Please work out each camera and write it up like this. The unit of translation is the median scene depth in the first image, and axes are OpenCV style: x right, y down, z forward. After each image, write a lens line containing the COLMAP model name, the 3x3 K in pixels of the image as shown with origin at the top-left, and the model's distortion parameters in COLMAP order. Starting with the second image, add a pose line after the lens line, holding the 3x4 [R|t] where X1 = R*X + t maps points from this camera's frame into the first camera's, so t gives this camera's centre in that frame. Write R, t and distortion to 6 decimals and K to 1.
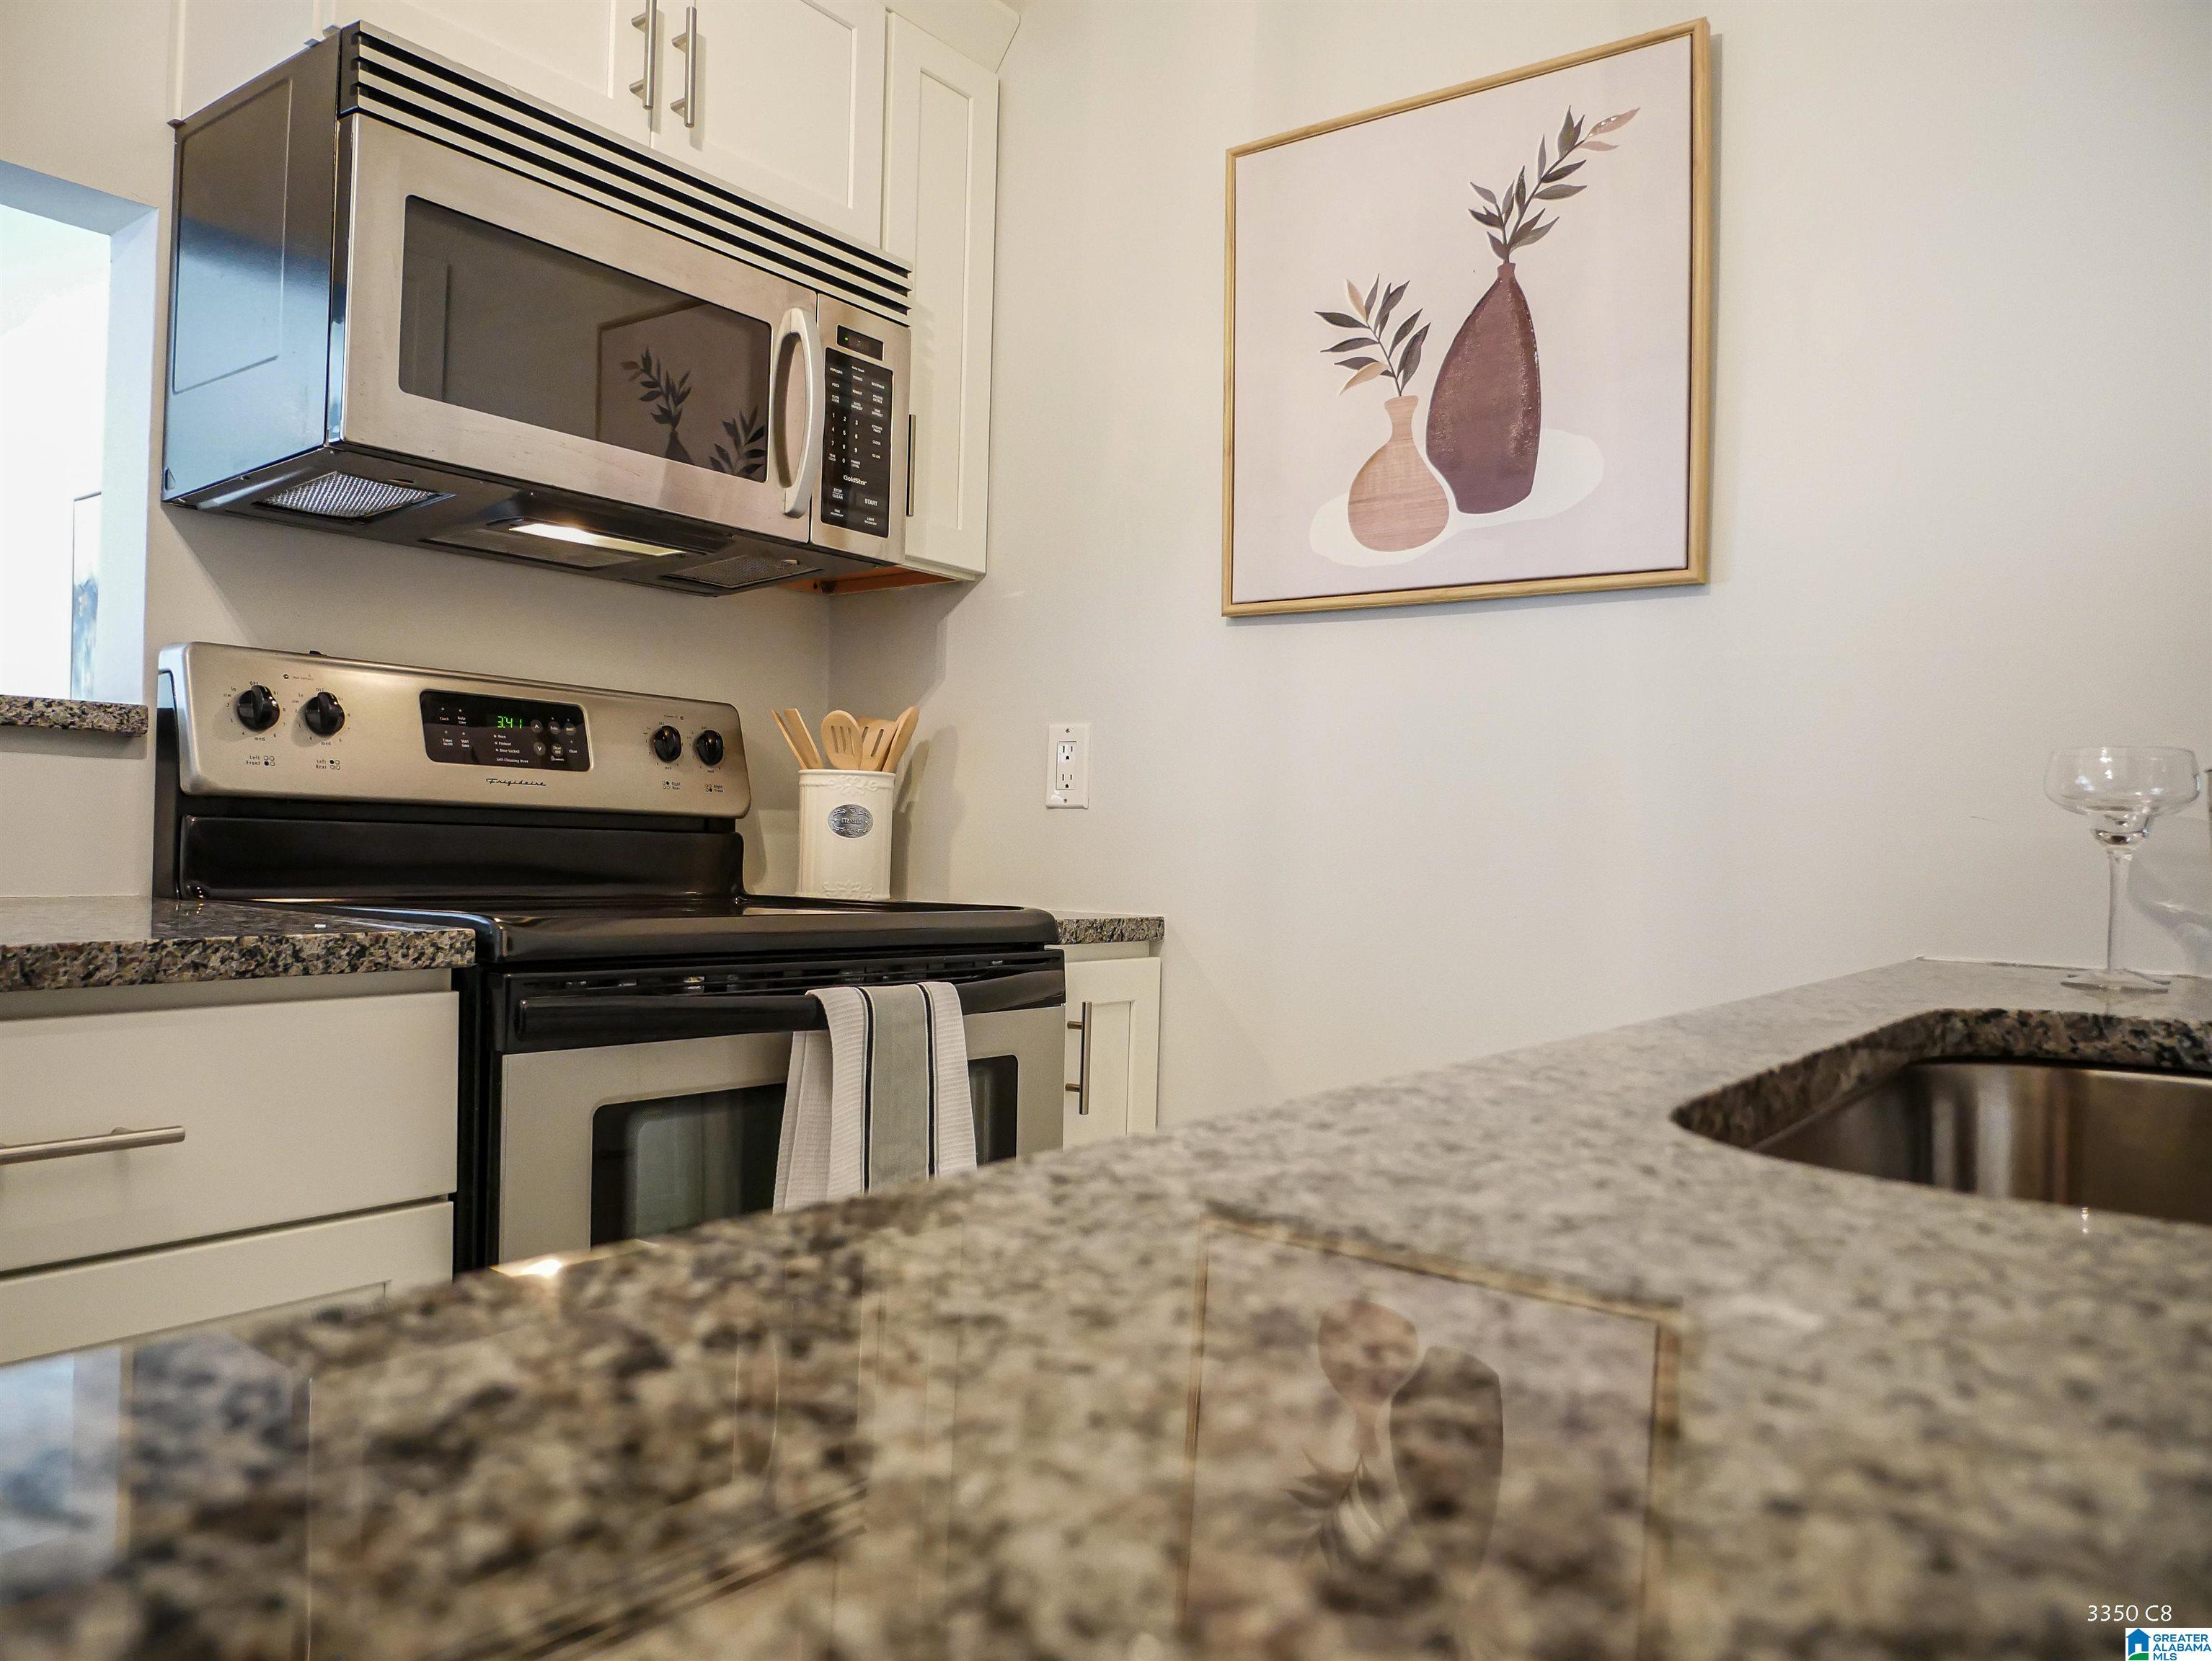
lens RADIAL K [[1571.6, 0, 1107.4], [0, 1571.6, 826.4], [0, 0, 1]] dist [-0.042729, 0.018030]
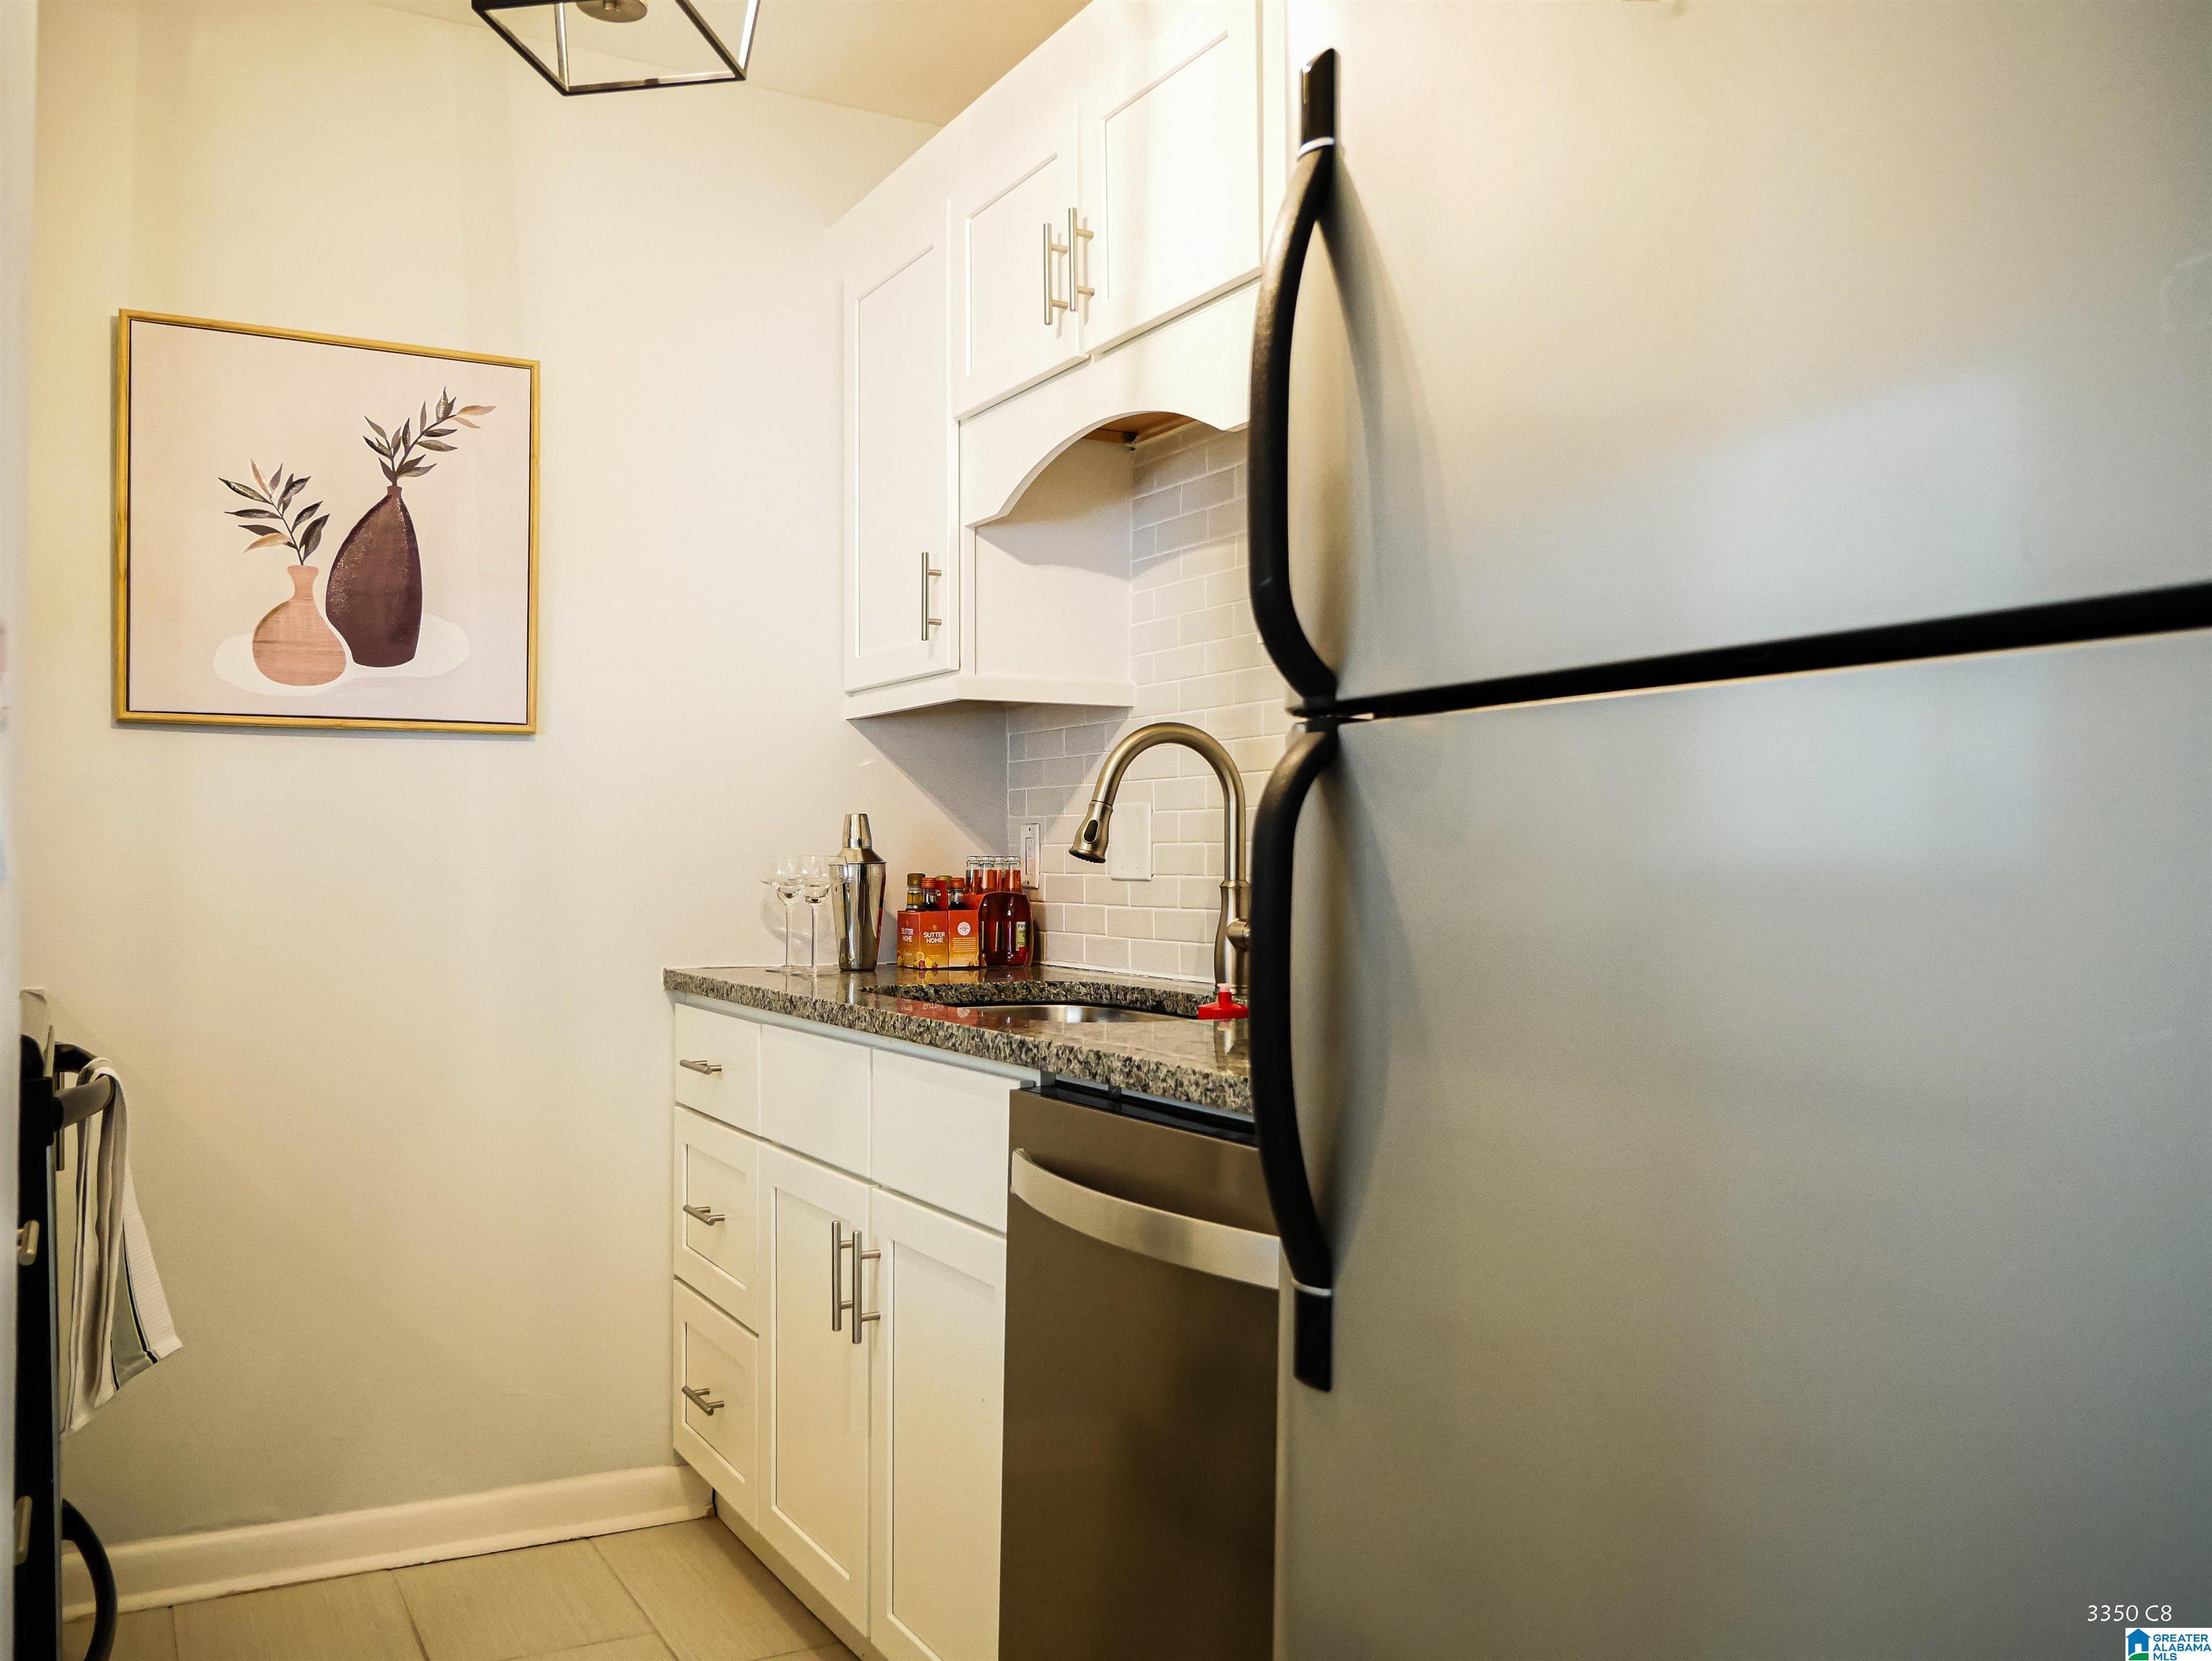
lens RADIAL K [[1815.0, 0, 1085.5], [0, 1815.0, 839.5], [0, 0, 1]] dist [-0.021822, 0.008965]
pose [[0.407540, -0.013354, 0.913090, -0.917685], [0.013201, 0.999875, 0.008731, -0.056347], [-0.913092, 0.008495, 0.407666, -0.186446]]
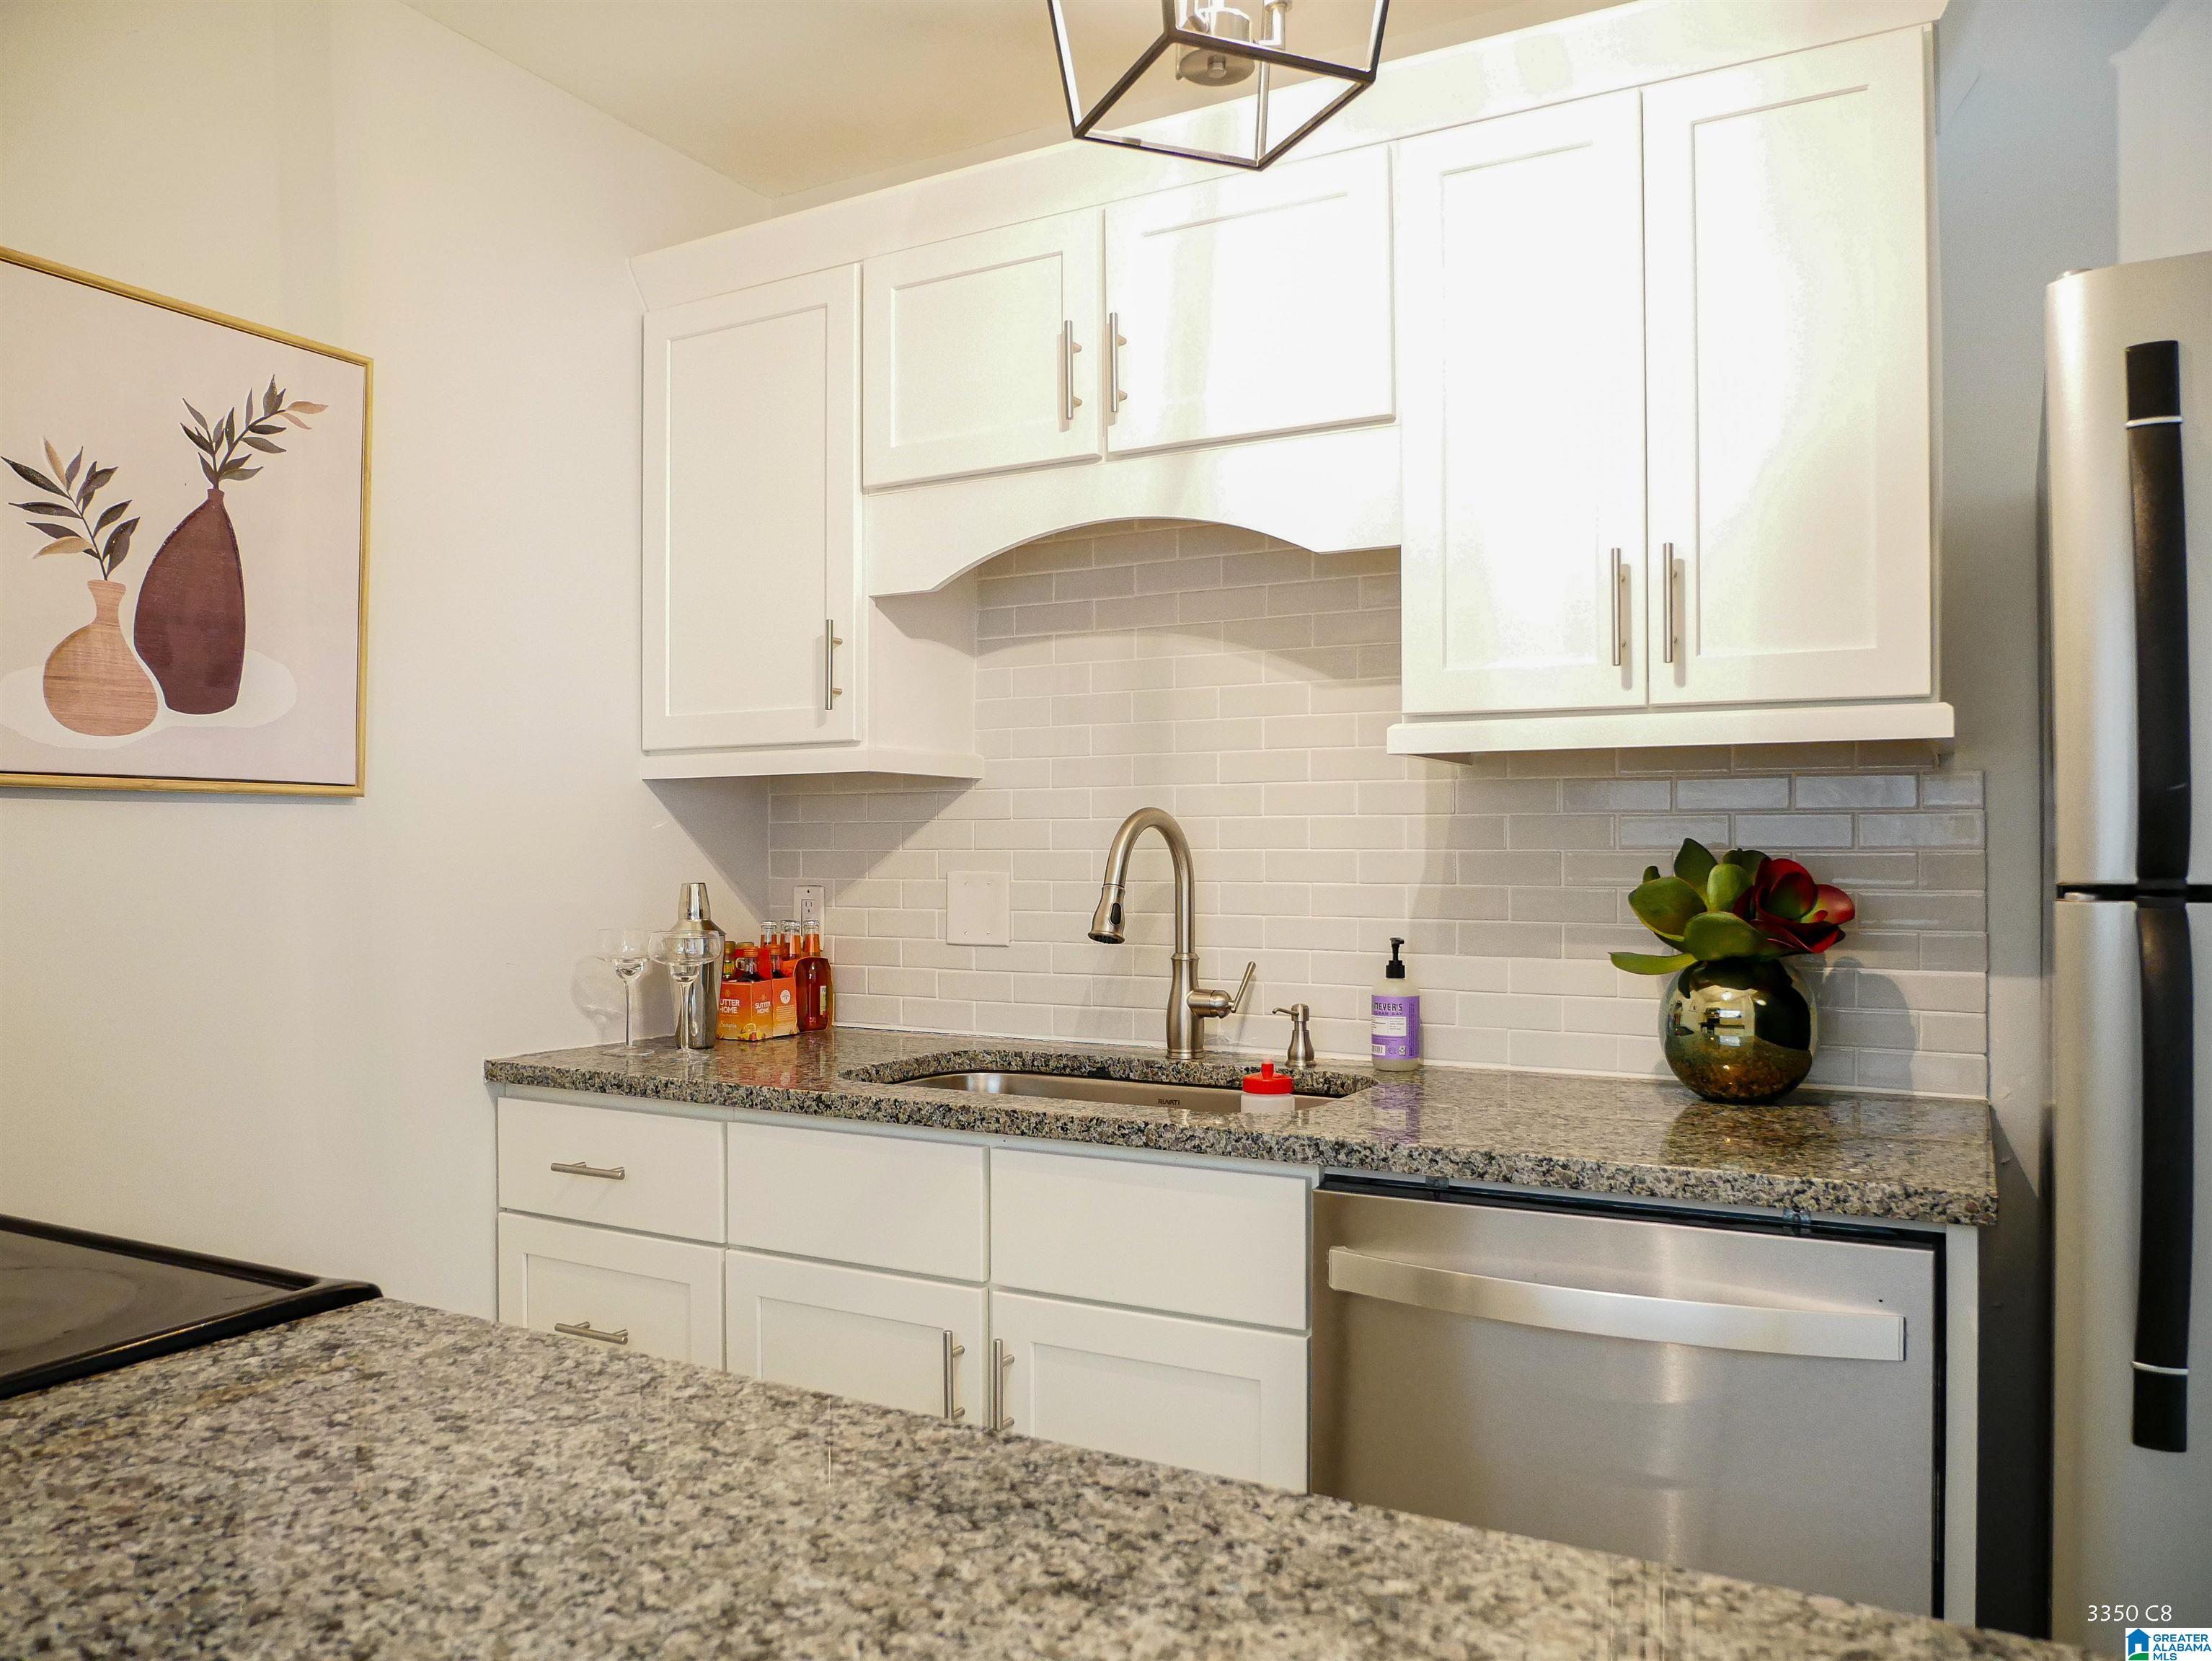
lens RADIAL K [[1571.6, 0, 1085.6], [0, 1571.6, 840.1], [0, 0, 1]] dist [-0.042729, 0.018030]
pose [[-0.132874, -0.015081, 0.991018, -0.882756], [0.004594, 0.999864, 0.015832, -0.125584], [-0.991122, 0.006656, -0.132787, 0.526157]]
